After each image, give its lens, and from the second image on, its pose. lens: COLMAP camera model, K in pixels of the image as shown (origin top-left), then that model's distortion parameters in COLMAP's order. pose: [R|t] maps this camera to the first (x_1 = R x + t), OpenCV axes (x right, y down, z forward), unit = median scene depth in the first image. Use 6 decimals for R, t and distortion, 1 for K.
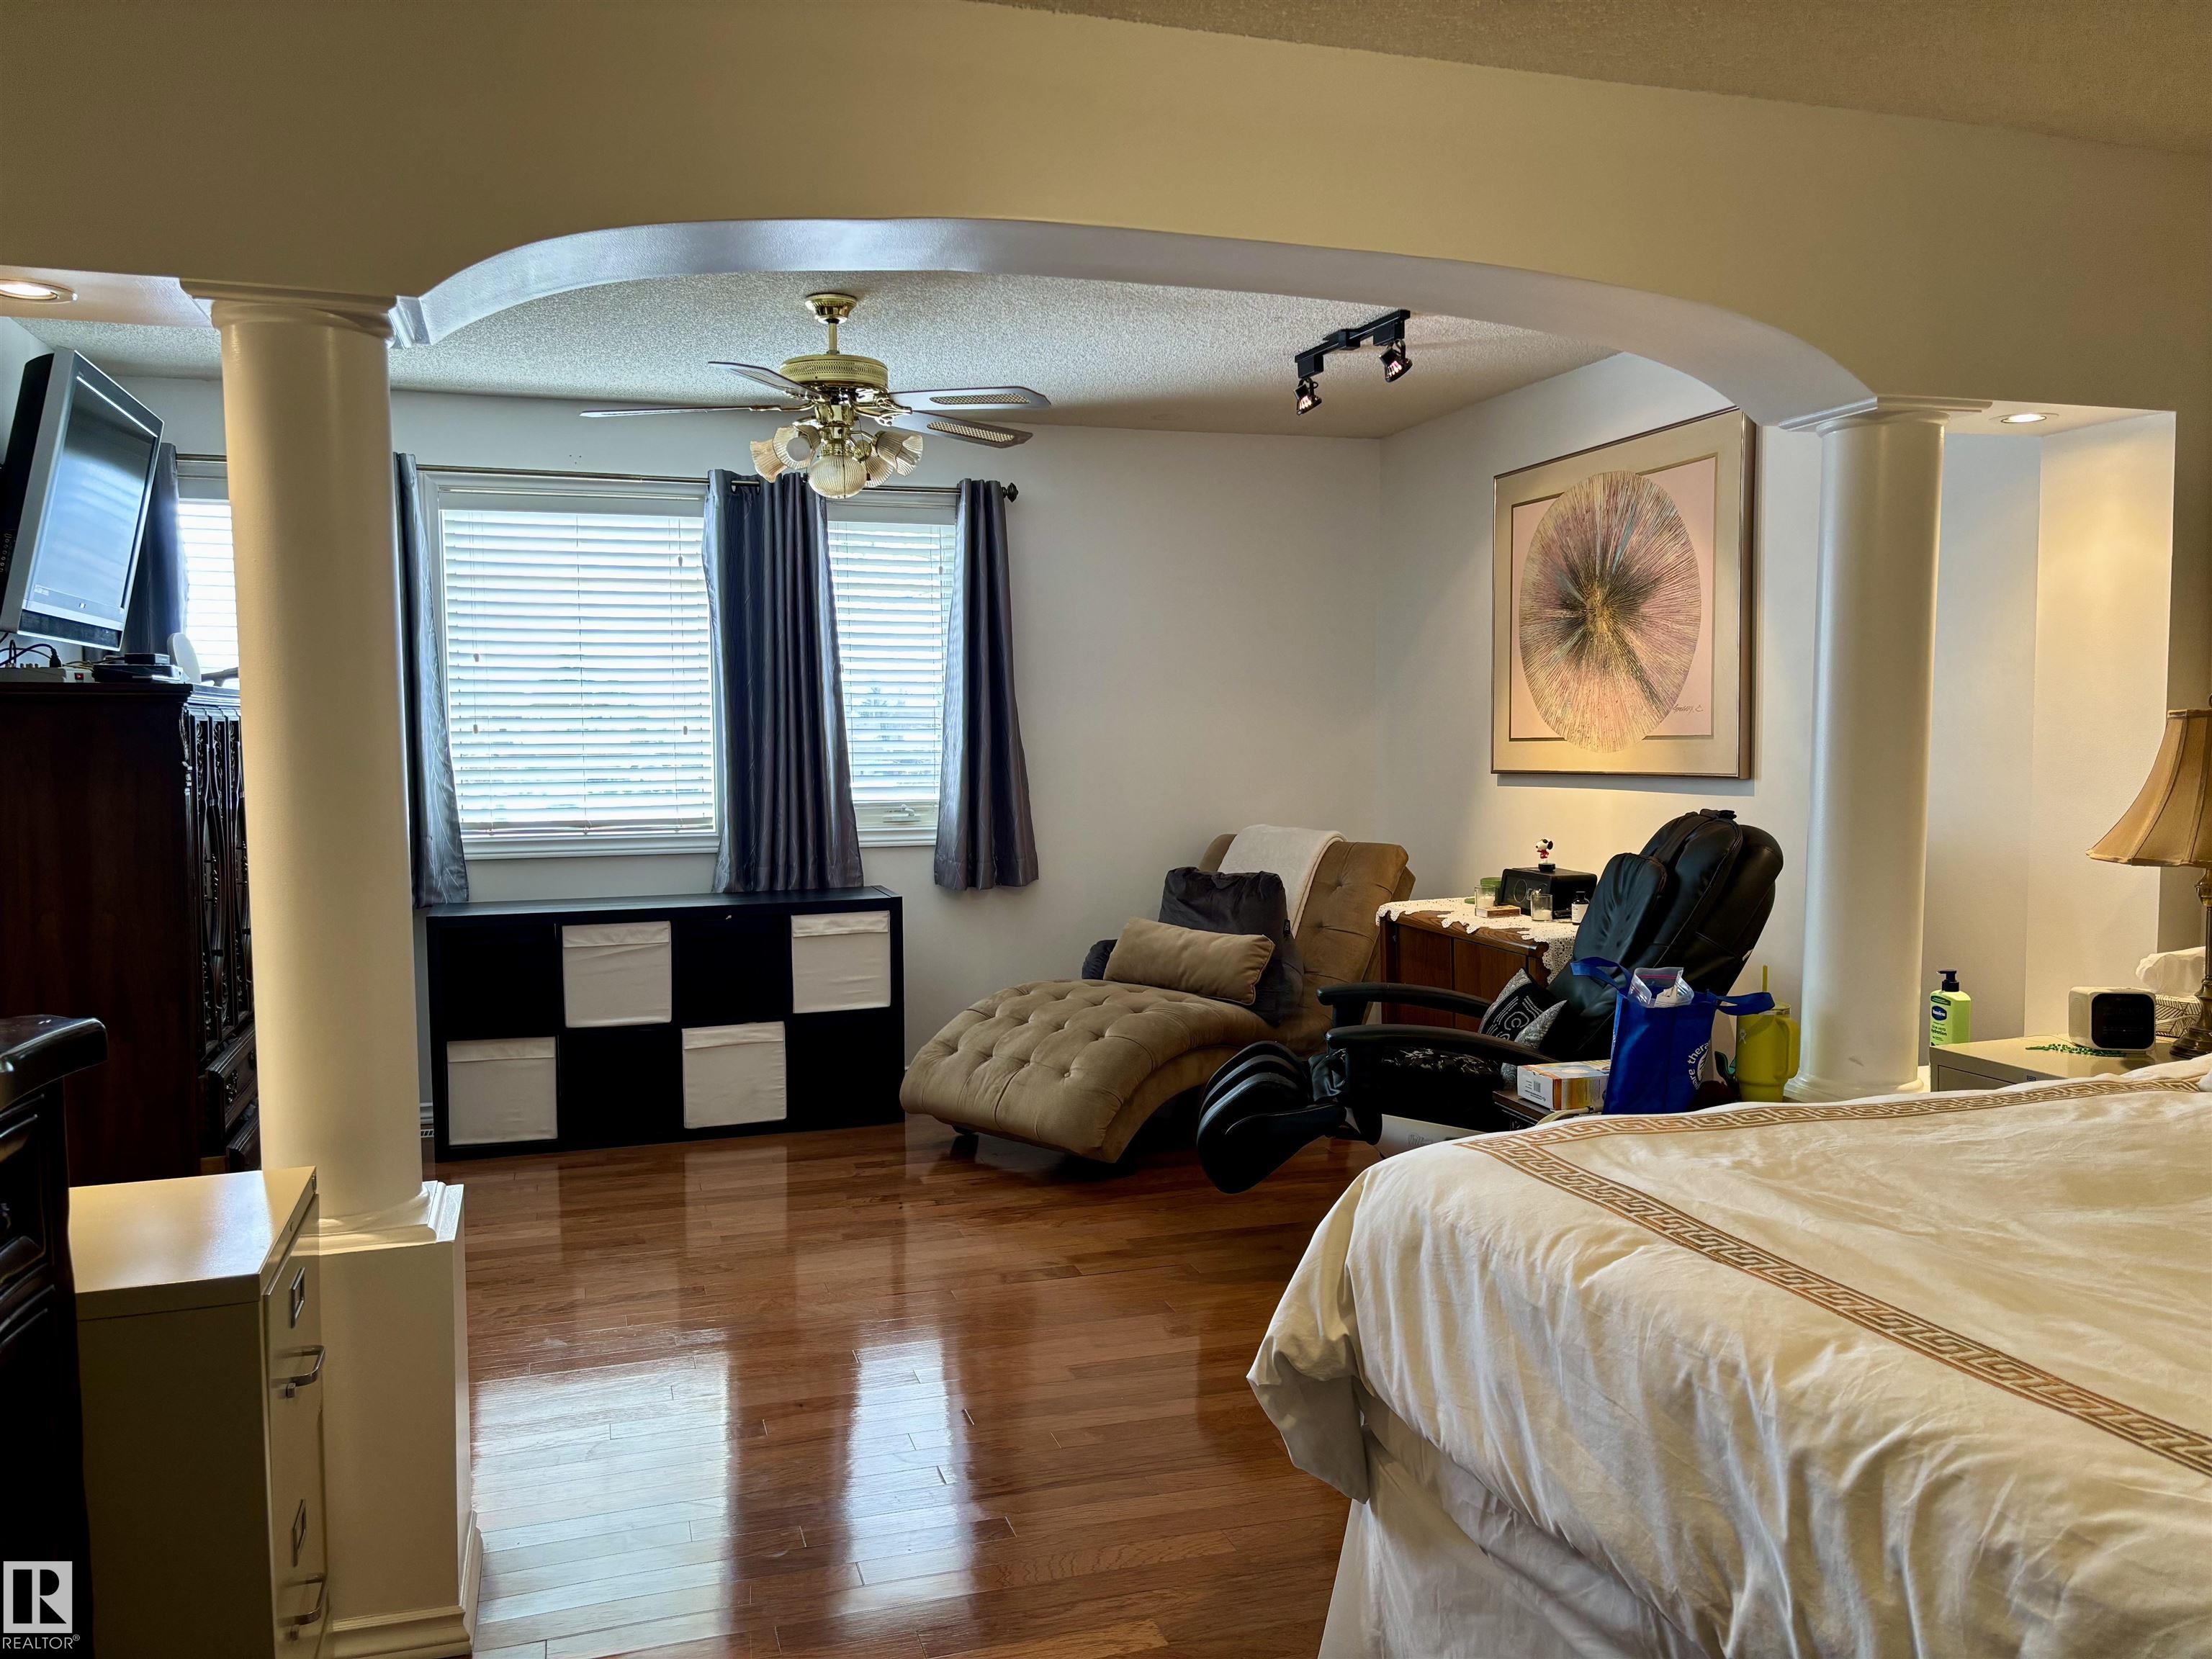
lens RADIAL K [[1651.8, 0, 1105.2], [0, 1651.8, 837.5], [0, 0, 1]] dist [0.061146, -0.063943]
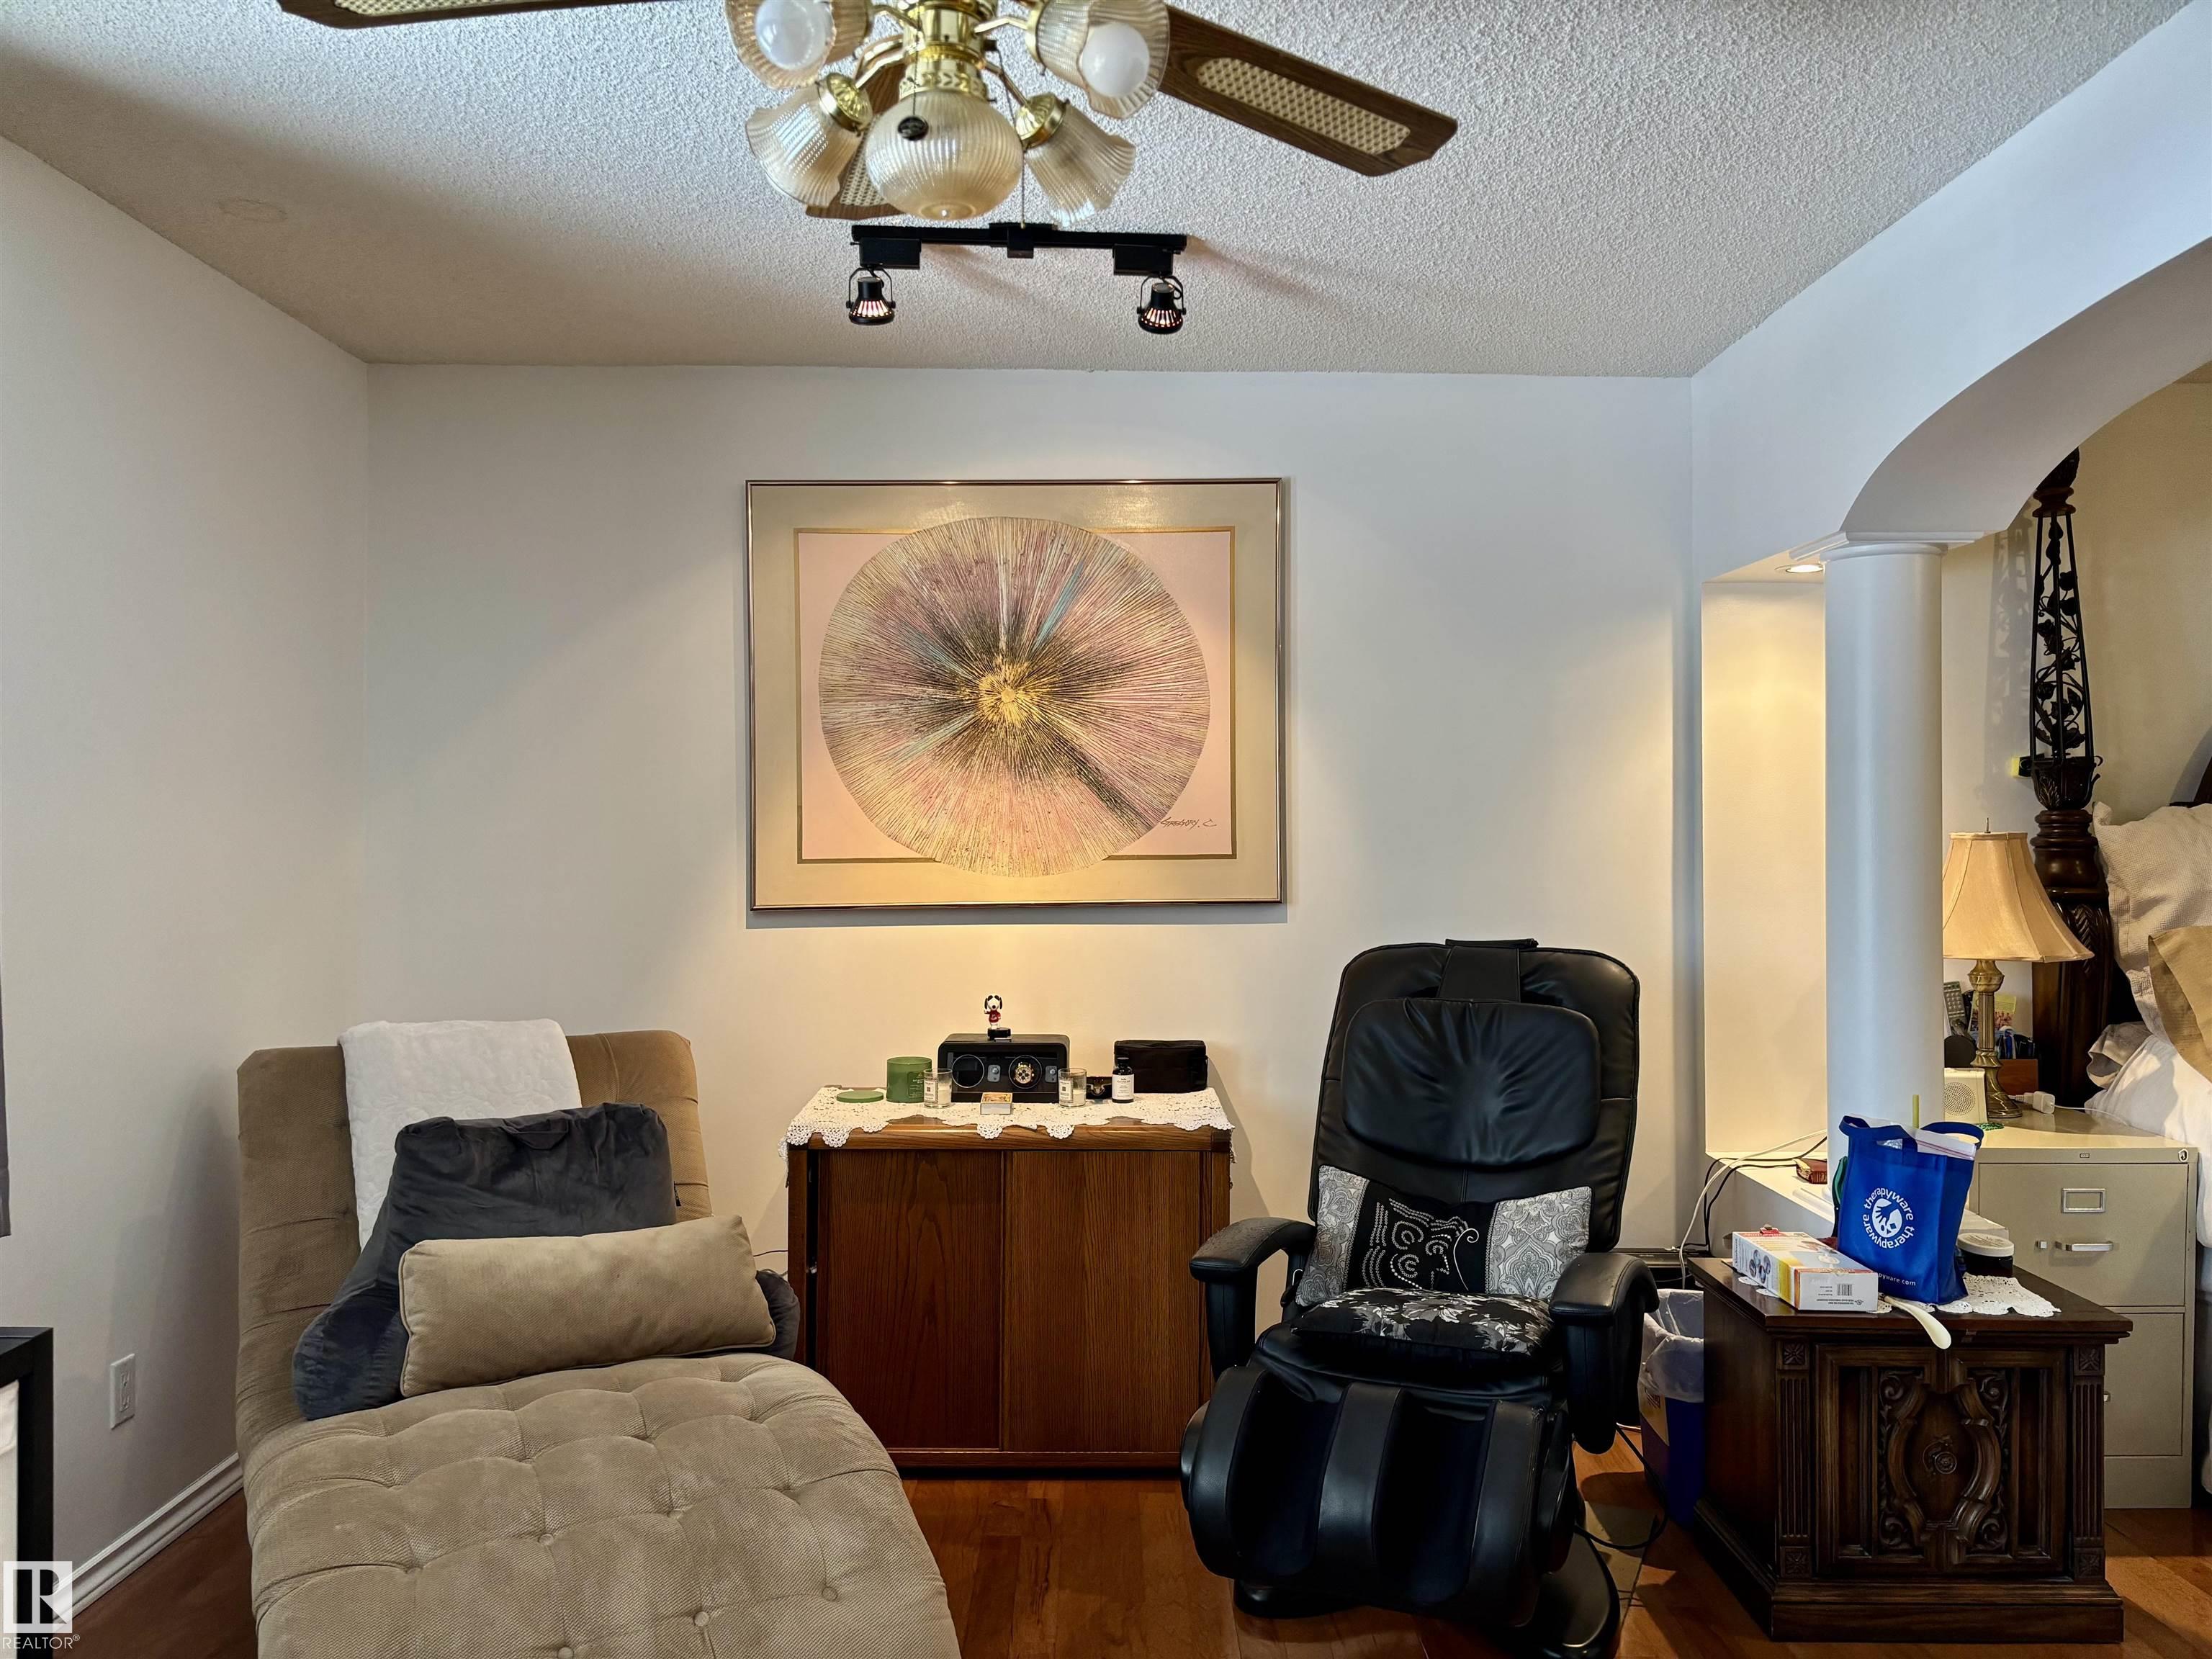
lens RADIAL K [[1651.8, 0, 1105.2], [0, 1651.8, 837.5], [0, 0, 1]] dist [0.061146, -0.063943]
pose [[0.311462, 0.004954, 0.950246, -0.413448], [0.061192, 0.997806, -0.025259, -0.047385], [-0.948286, 0.066015, 0.310476, 0.716409]]
